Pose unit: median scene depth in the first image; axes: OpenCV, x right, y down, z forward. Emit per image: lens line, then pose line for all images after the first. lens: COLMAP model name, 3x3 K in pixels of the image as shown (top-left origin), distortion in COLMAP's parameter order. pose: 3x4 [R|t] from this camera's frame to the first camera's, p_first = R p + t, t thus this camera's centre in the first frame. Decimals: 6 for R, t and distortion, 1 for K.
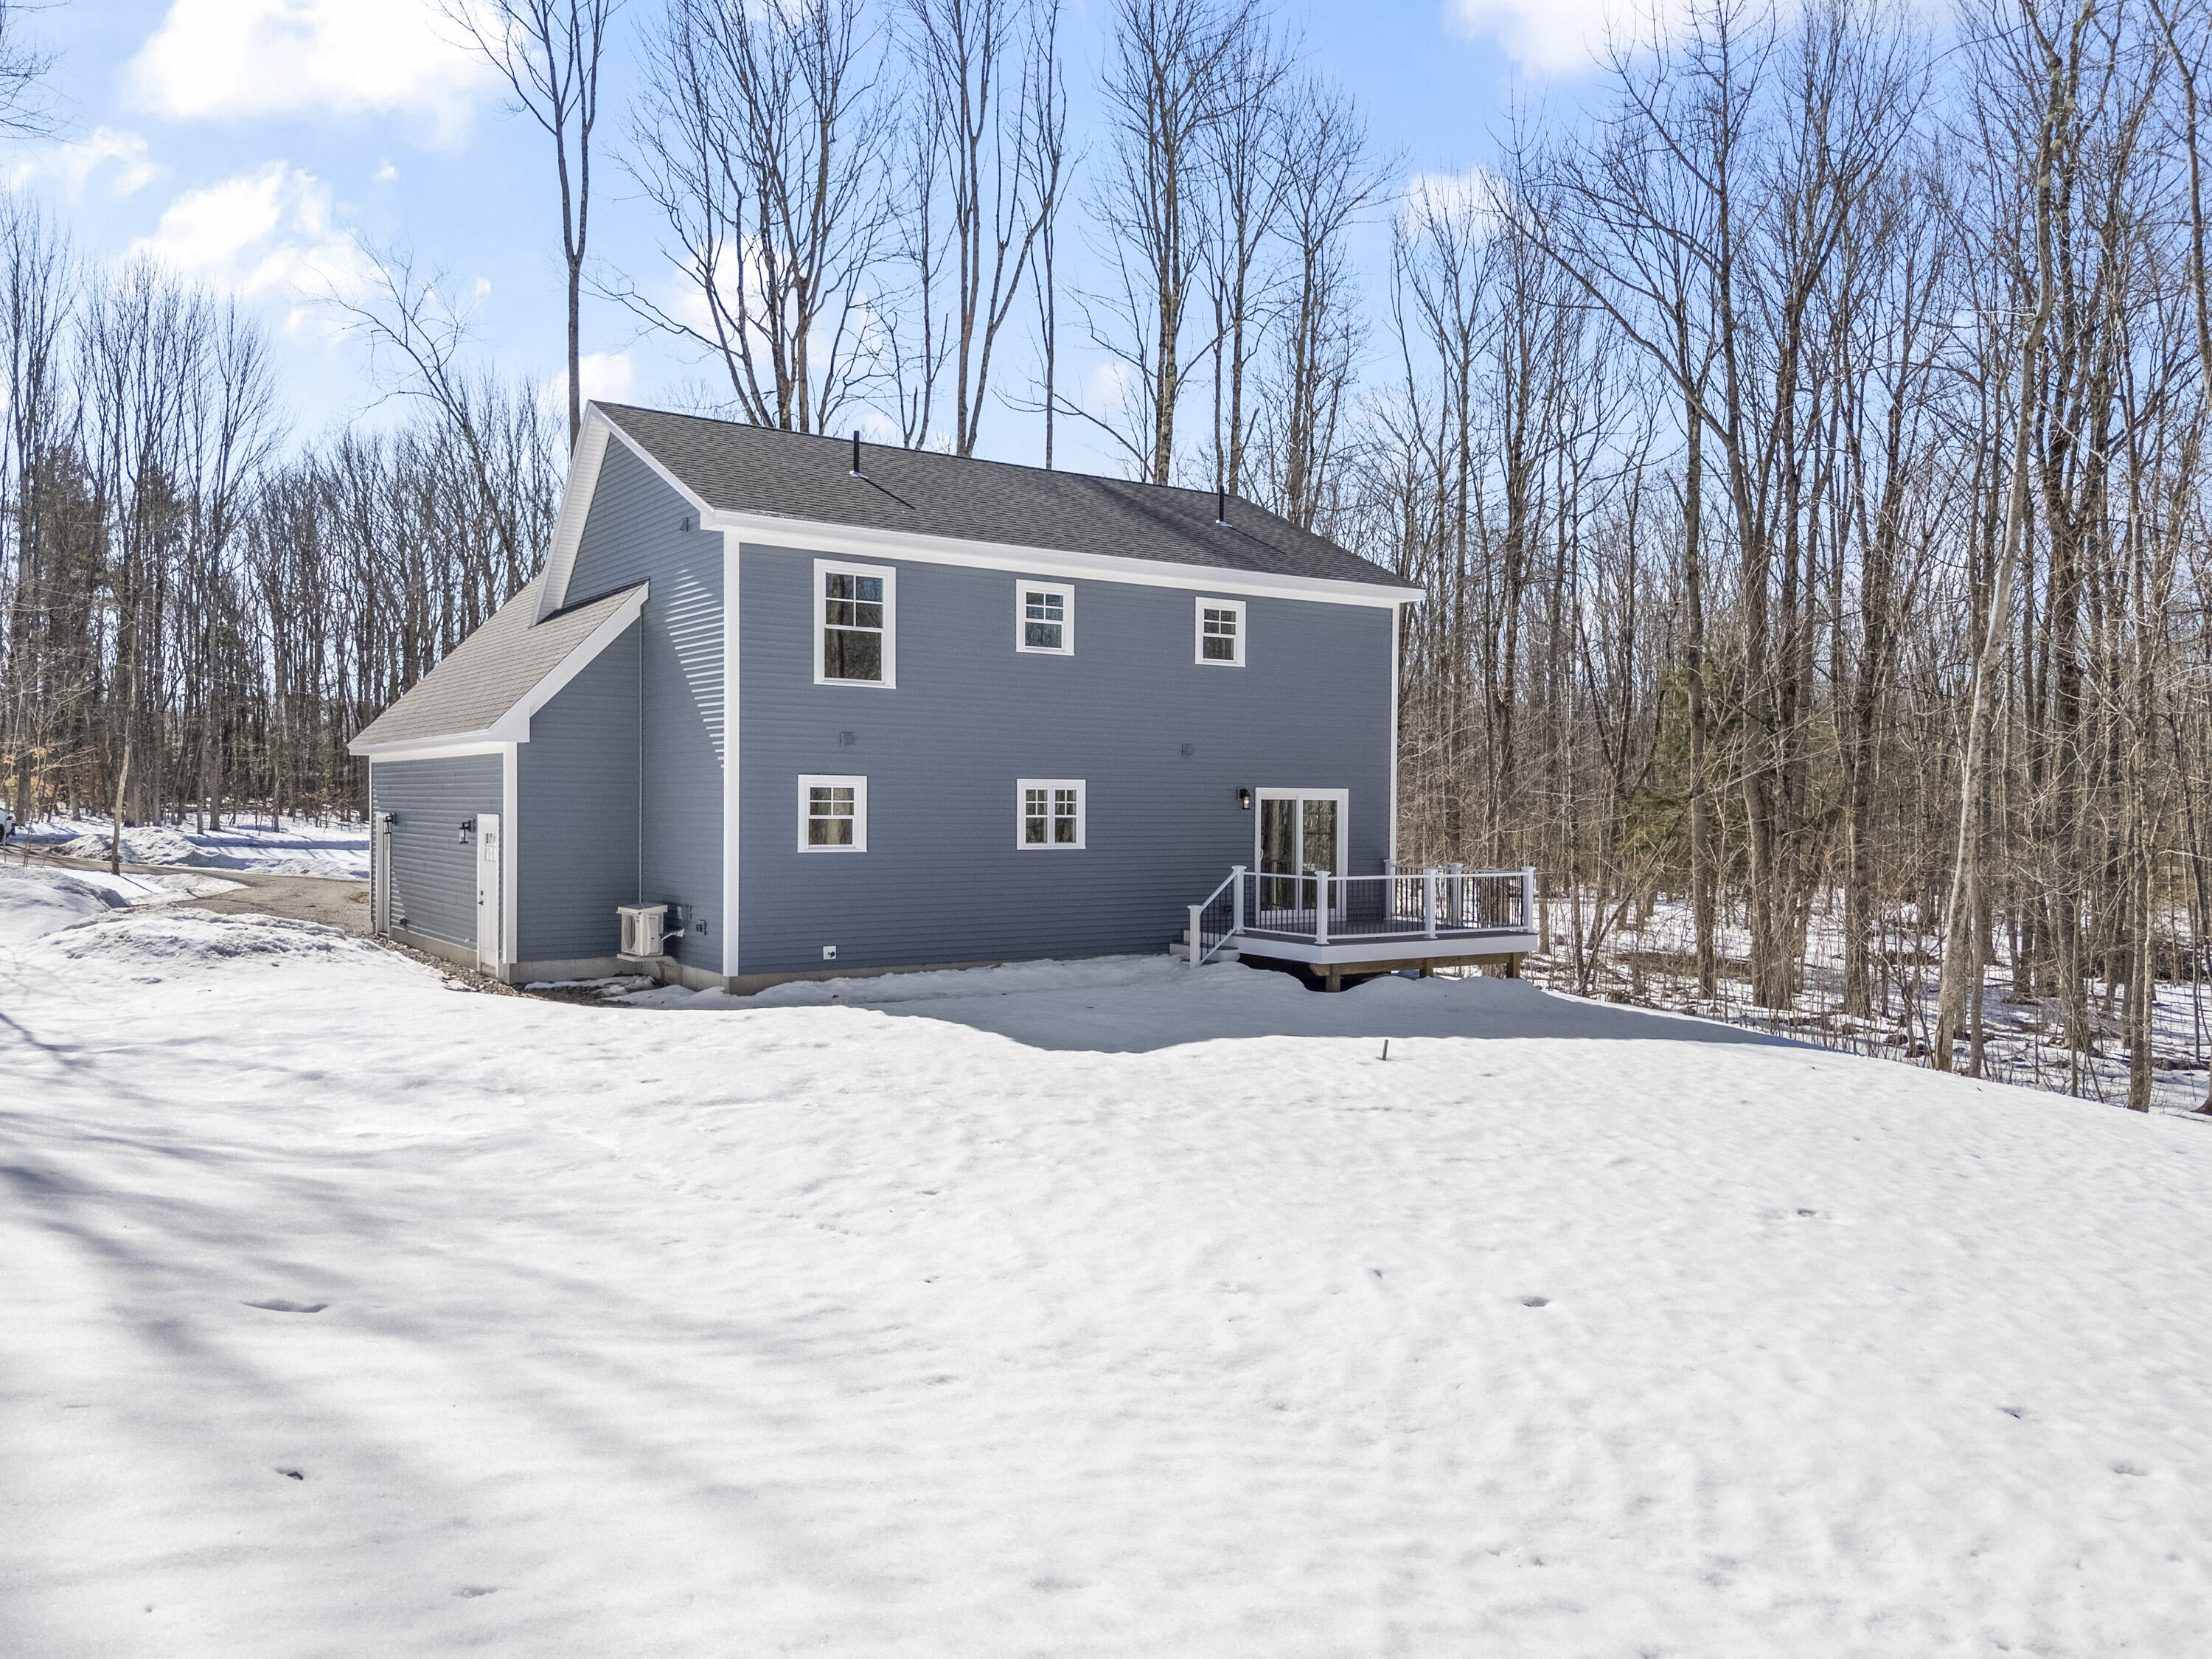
lens RADIAL K [[1658.6, 0, 1117.8], [0, 1658.6, 826.5], [0, 0, 1]] dist [0.056569, -0.044038]
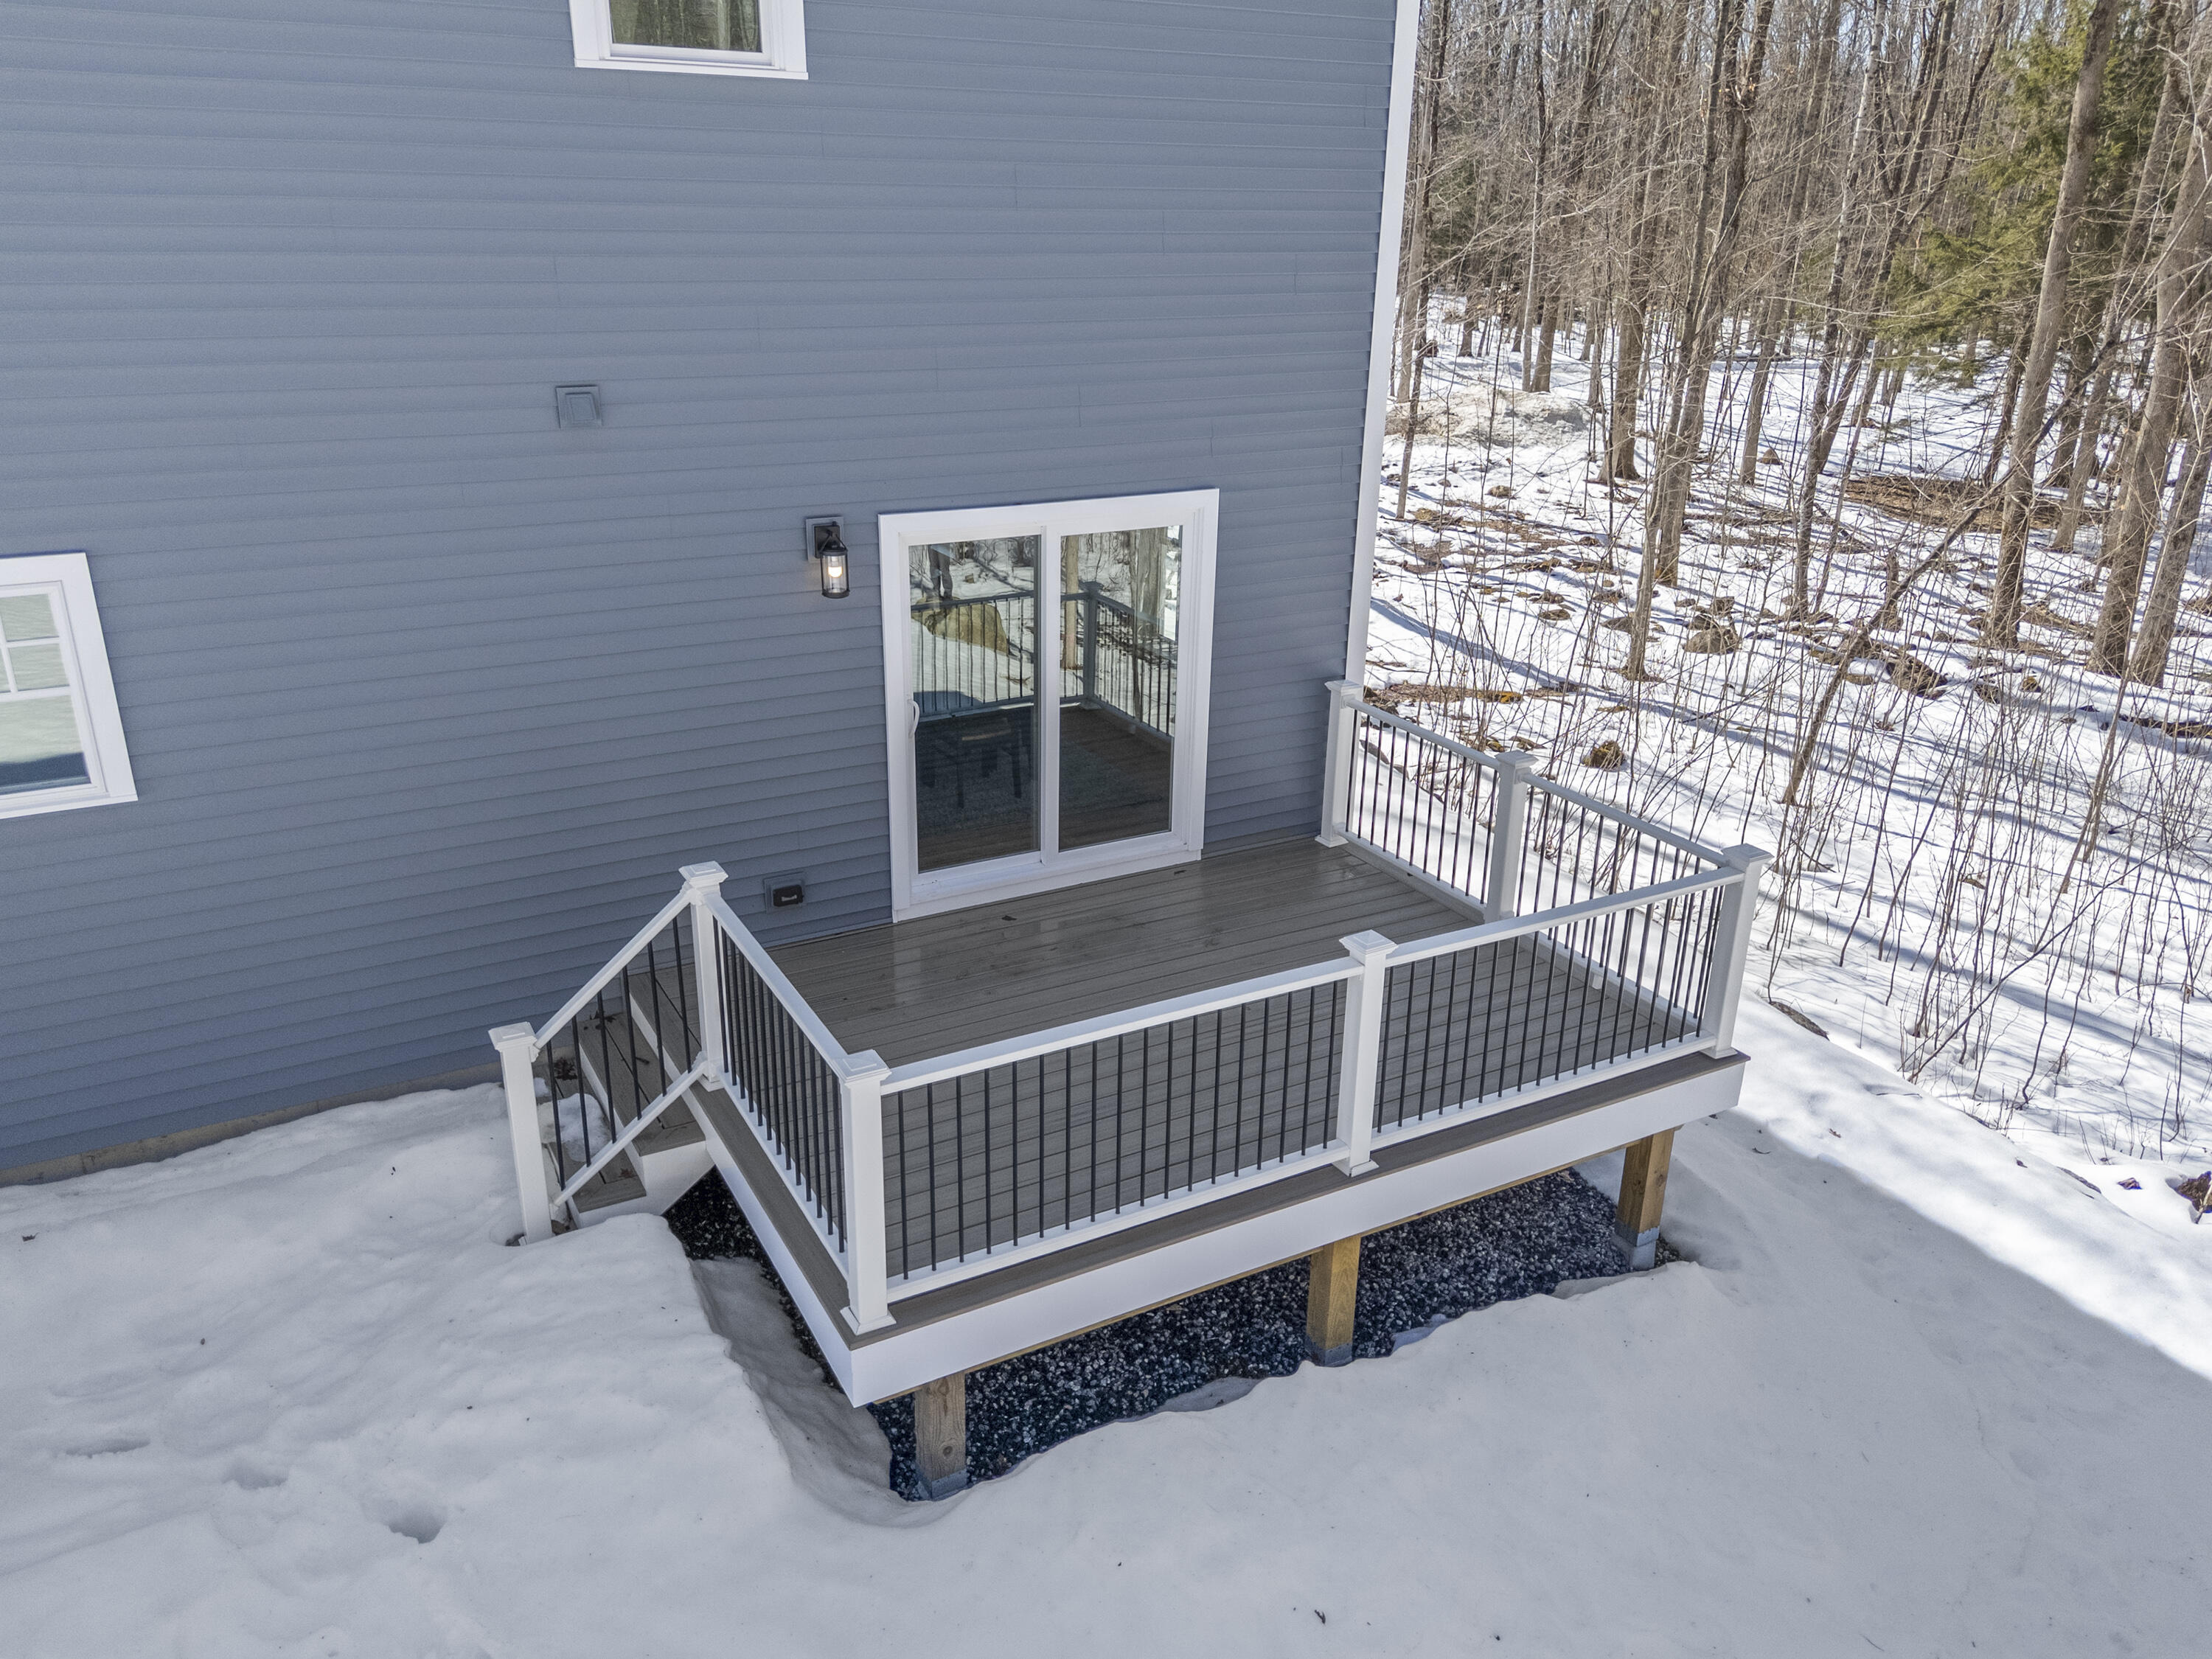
lens RADIAL K [[1658.6, 0, 1117.8], [0, 1658.6, 826.5], [0, 0, 1]] dist [0.056569, -0.044038]
pose [[0.995227, 0.040787, -0.088653, 0.152394], [-0.008455, 0.941089, 0.338053, -0.070880], [0.097218, -0.335690, 0.936942, 0.670008]]
